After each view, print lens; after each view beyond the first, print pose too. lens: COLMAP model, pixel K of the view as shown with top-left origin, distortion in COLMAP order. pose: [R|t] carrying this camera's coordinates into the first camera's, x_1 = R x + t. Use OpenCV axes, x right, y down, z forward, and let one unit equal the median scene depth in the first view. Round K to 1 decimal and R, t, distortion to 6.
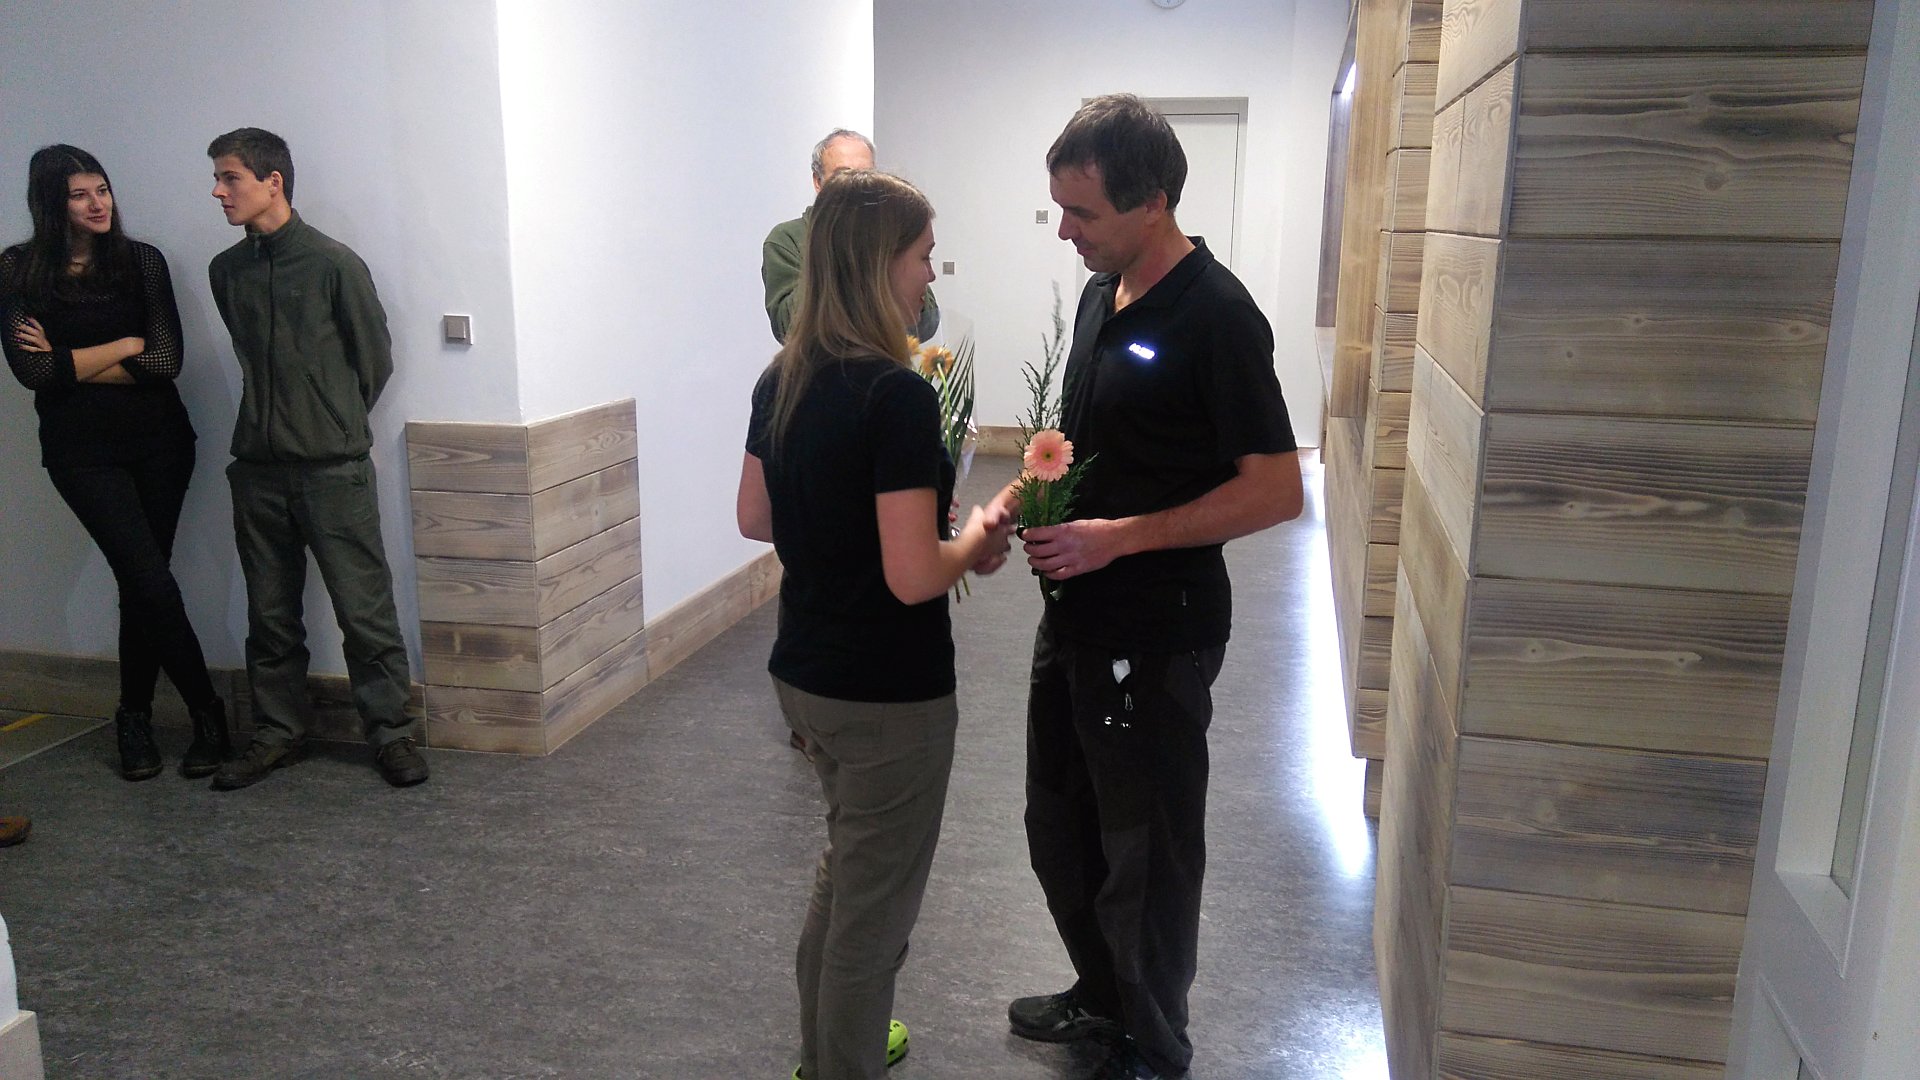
lens RADIAL K [[1479.9, 0, 970.0], [0, 1479.9, 521.1], [0, 0, 1]] dist [0.106133, -0.148027]
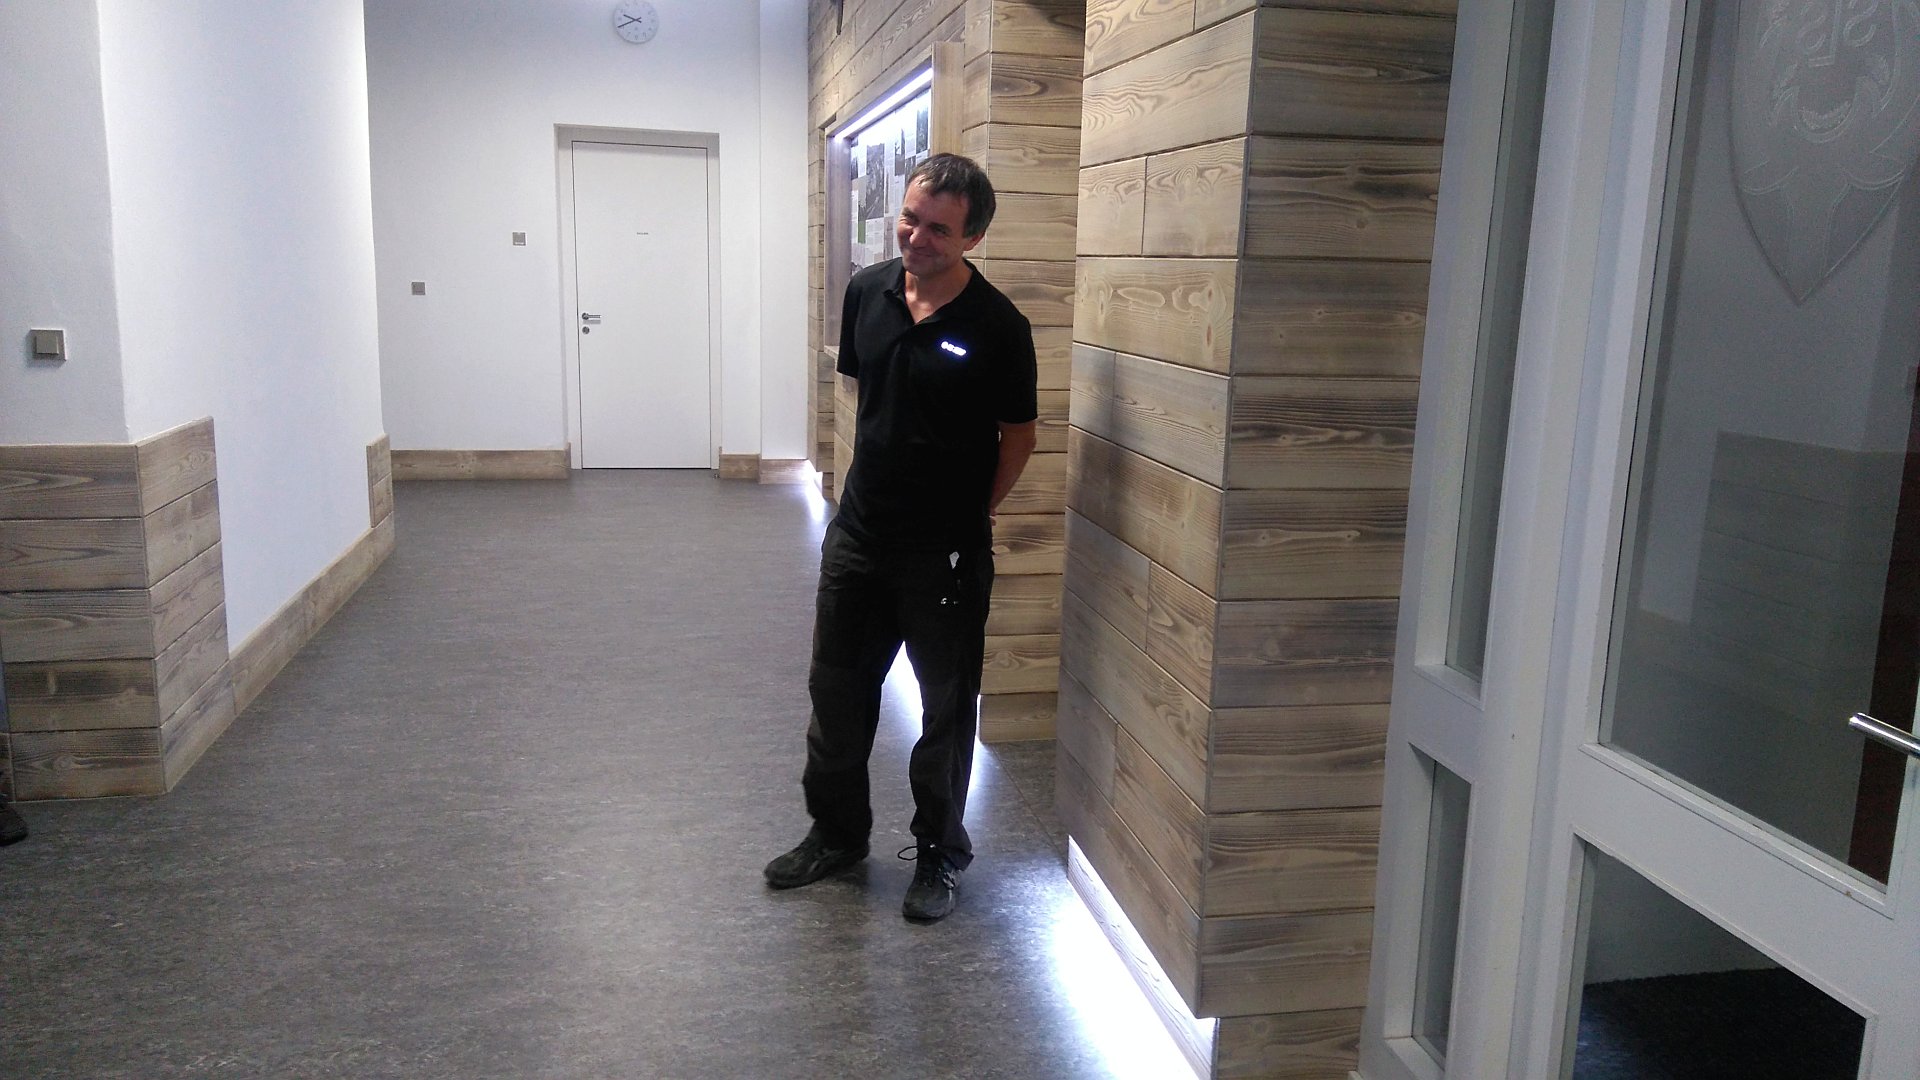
lens RADIAL K [[1479.9, 0, 990.6], [0, 1479.9, 518.1], [0, 0, 1]] dist [0.106133, -0.148027]
pose [[0.910763, -0.056002, 0.409114, -0.209641], [0.065251, 0.997831, -0.008672, 0.028030], [-0.407741, 0.034593, 0.912442, -0.100213]]
